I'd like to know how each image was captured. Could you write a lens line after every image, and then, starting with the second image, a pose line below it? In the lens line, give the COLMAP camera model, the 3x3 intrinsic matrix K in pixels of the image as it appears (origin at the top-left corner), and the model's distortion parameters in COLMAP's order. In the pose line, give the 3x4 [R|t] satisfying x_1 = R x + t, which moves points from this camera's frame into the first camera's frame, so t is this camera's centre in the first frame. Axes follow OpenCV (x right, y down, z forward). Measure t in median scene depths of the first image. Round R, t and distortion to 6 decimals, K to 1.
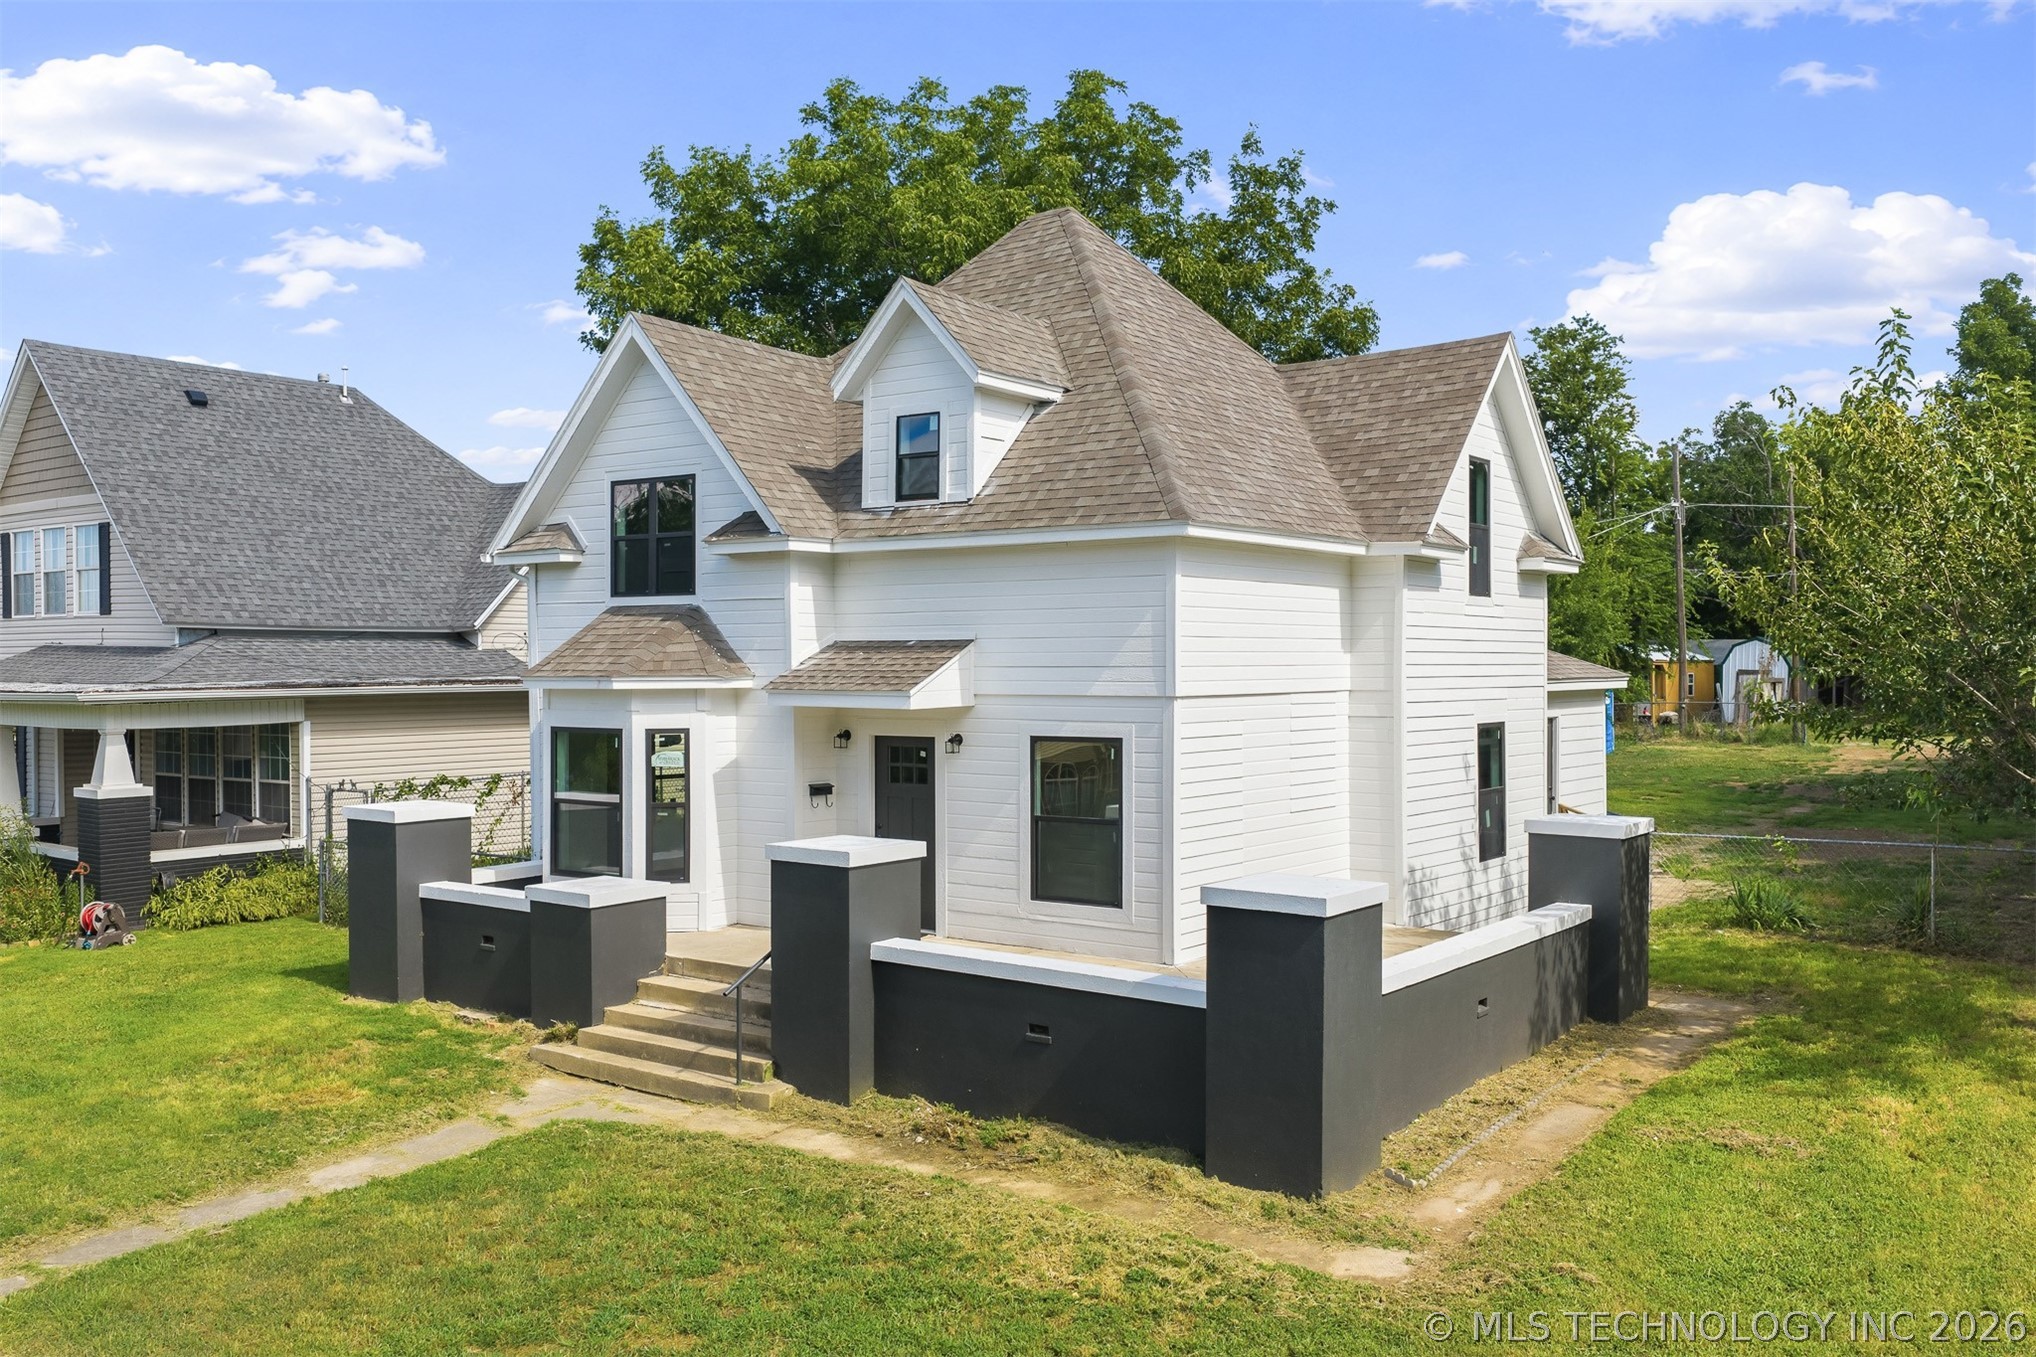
lens RADIAL K [[1705.4, 0, 1018.0], [0, 1705.4, 678.5], [0, 0, 1]] dist [0.010207, 0.003634]
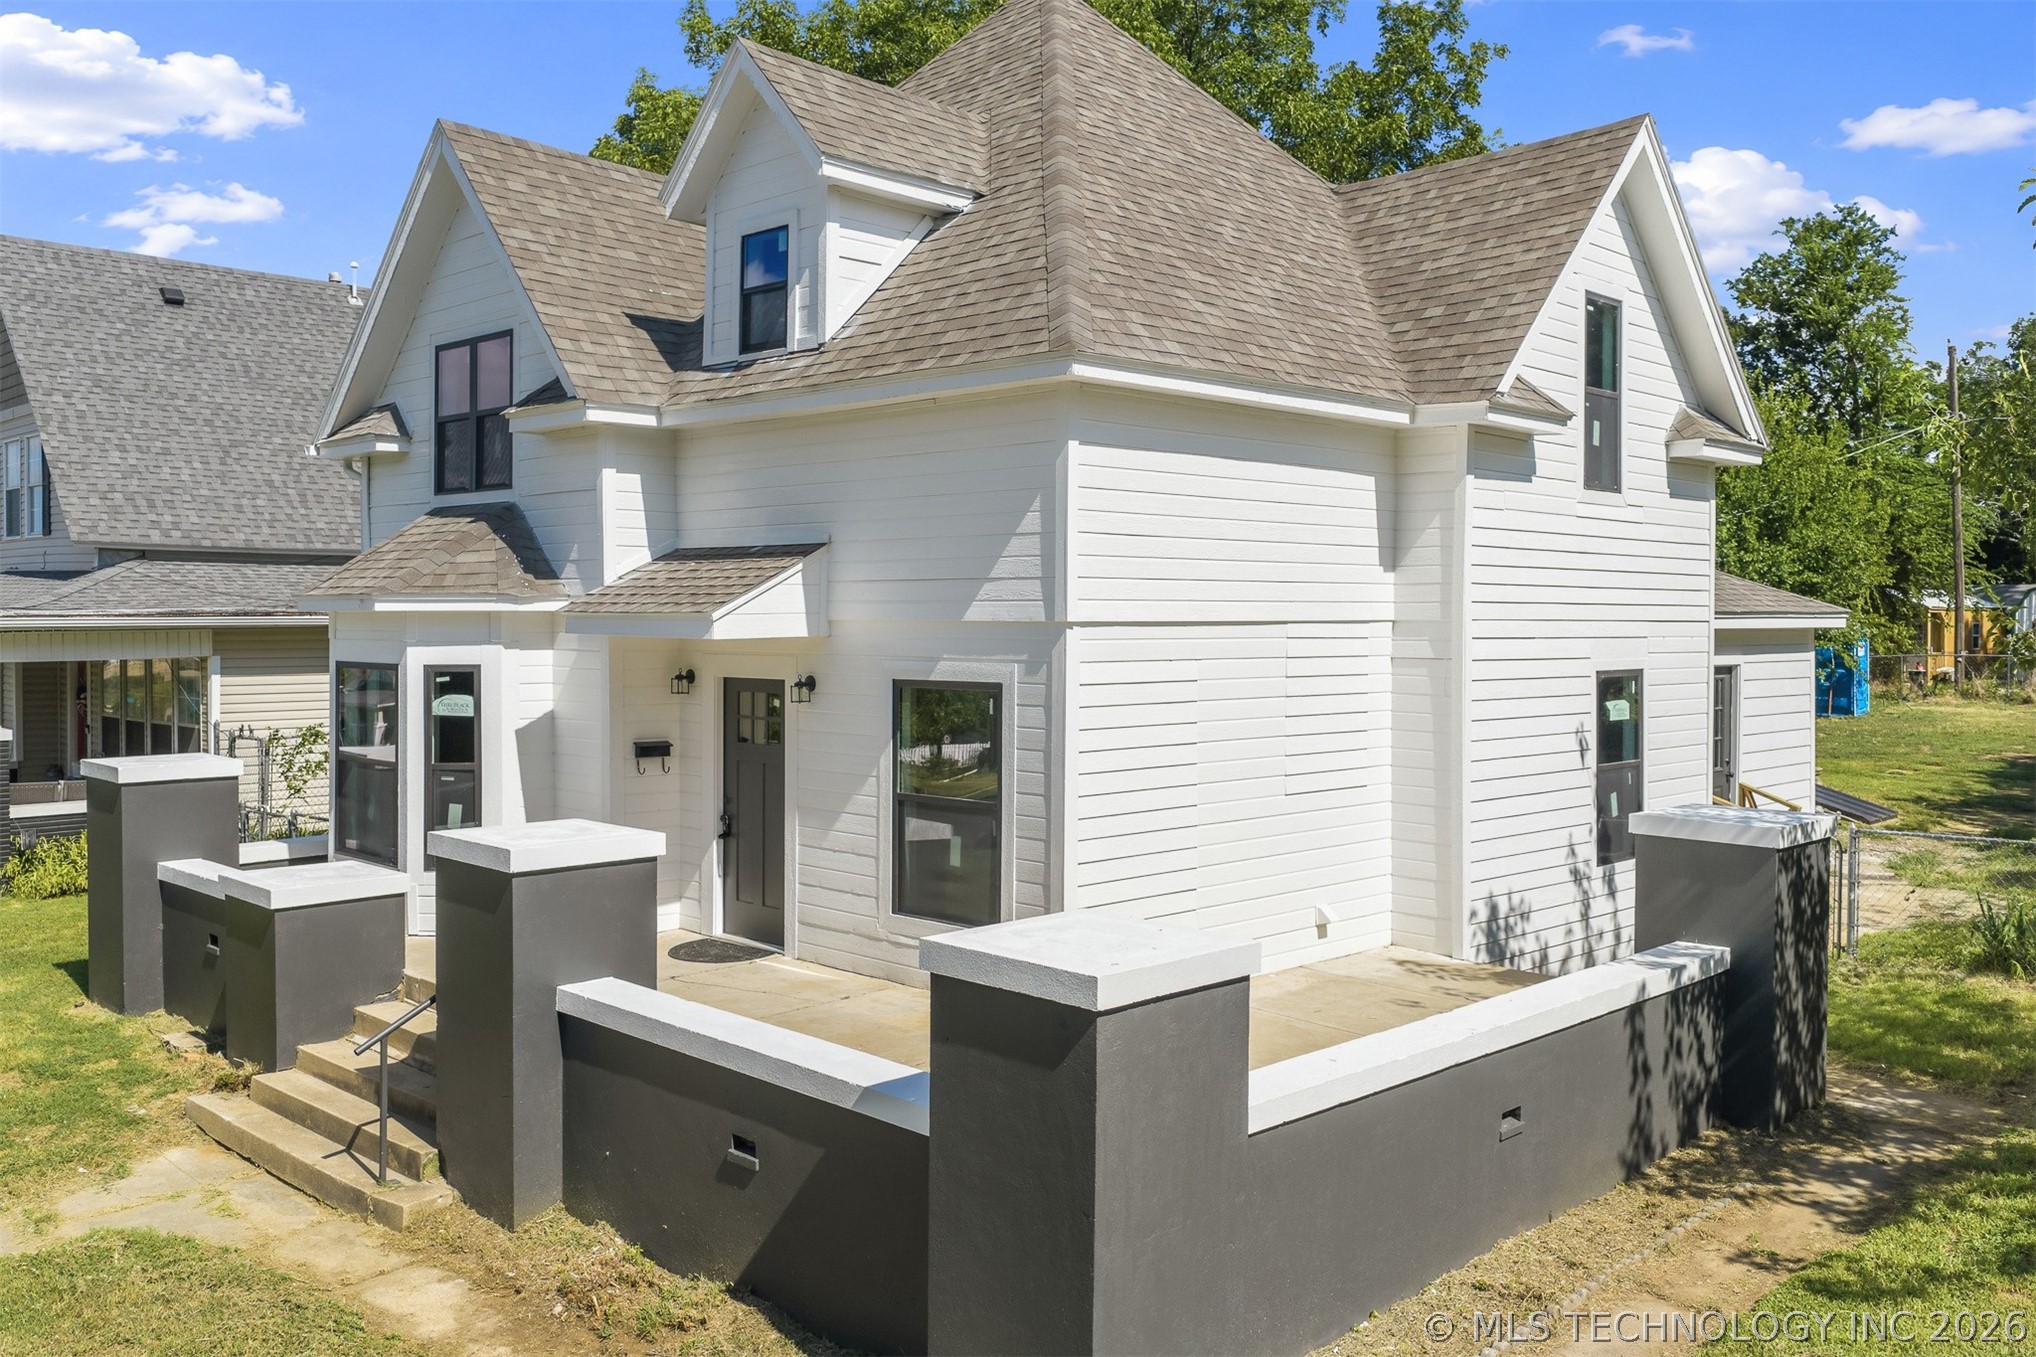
lens RADIAL K [[1711.8, 0, 1016.9], [0, 1711.8, 638.9], [0, 0, 1]] dist [-0.001901, 0.005949]
pose [[0.989597, 0.008066, -0.143640, 0.142591], [-0.007289, 0.999956, 0.005935, 0.011403], [0.143682, -0.004826, 0.989612, 0.281818]]
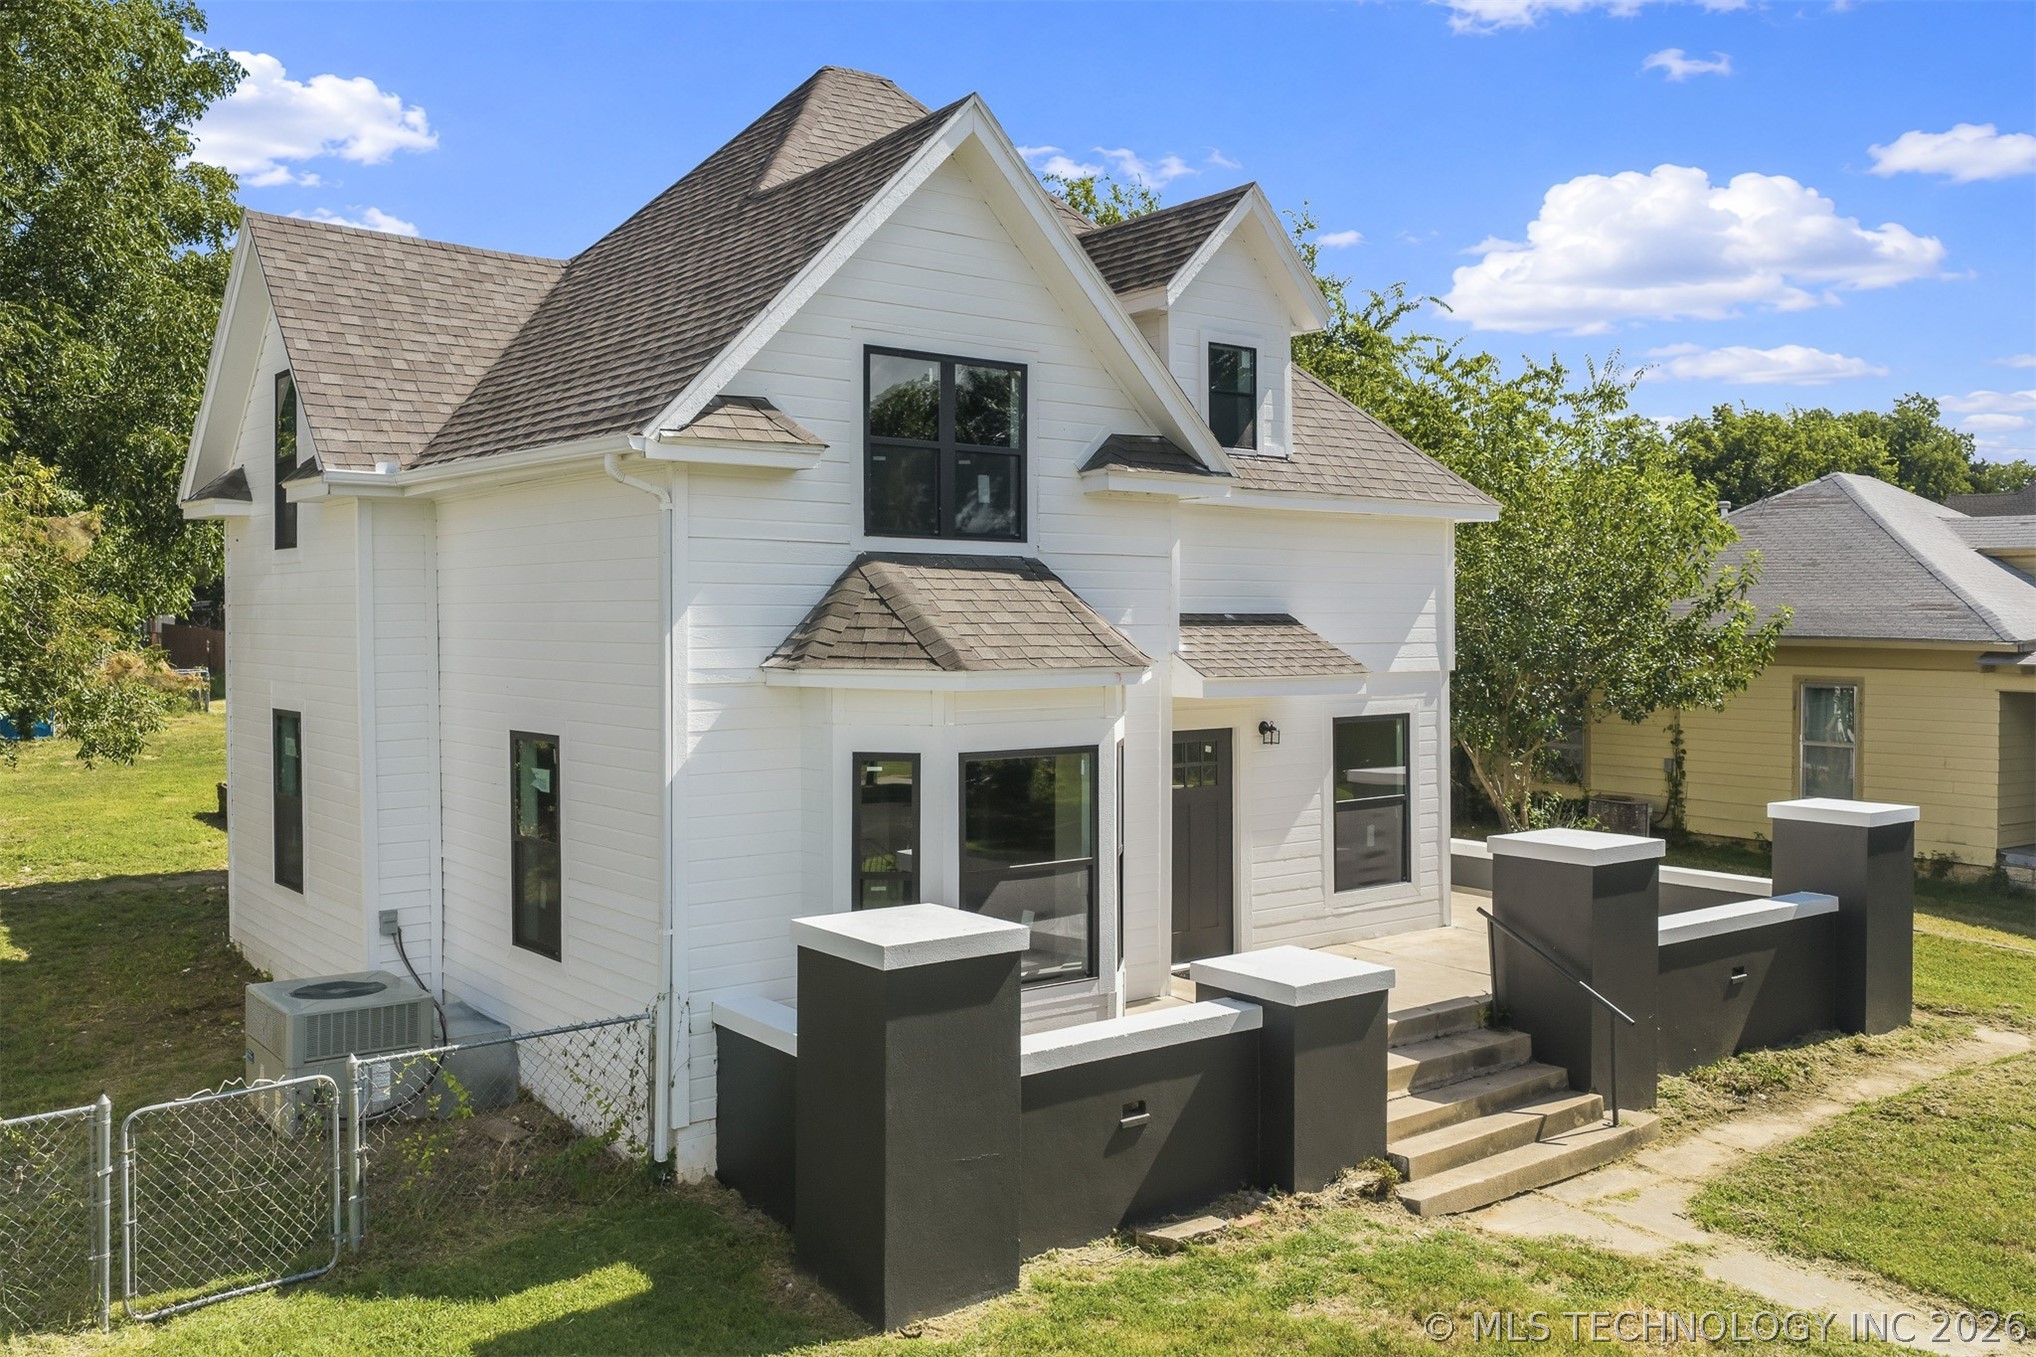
lens RADIAL K [[1711.8, 0, 1016.9], [0, 1711.8, 638.9], [0, 0, 1]] dist [-0.001901, 0.005949]
pose [[0.266627, -0.009868, 0.963749, -0.848194], [0.008000, 0.999936, 0.008025, -0.016535], [-0.963766, 0.005570, 0.266689, 0.825524]]
